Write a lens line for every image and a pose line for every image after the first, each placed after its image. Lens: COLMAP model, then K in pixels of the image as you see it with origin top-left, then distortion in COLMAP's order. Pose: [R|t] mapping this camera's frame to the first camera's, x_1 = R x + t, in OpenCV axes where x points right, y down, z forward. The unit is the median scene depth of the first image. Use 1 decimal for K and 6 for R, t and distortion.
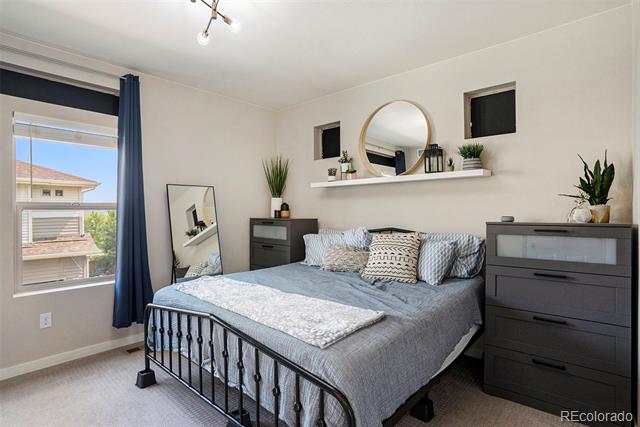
lens RADIAL K [[320.6, 0, 320.0], [0, 320.6, 213.5], [0, 0, 1]] dist [-0.000587, -0.000168]
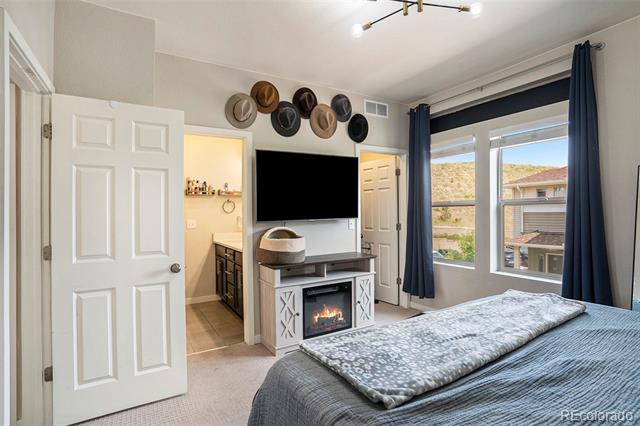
lens RADIAL K [[320.6, 0, 320.0], [0, 320.6, 213.0], [0, 0, 1]] dist [-0.000587, -0.000168]
pose [[-0.310360, 0.013509, -0.950523, 0.432984], [0.004419, 0.999909, 0.012768, -0.002838], [0.950609, -0.000238, -0.310391, 0.619027]]
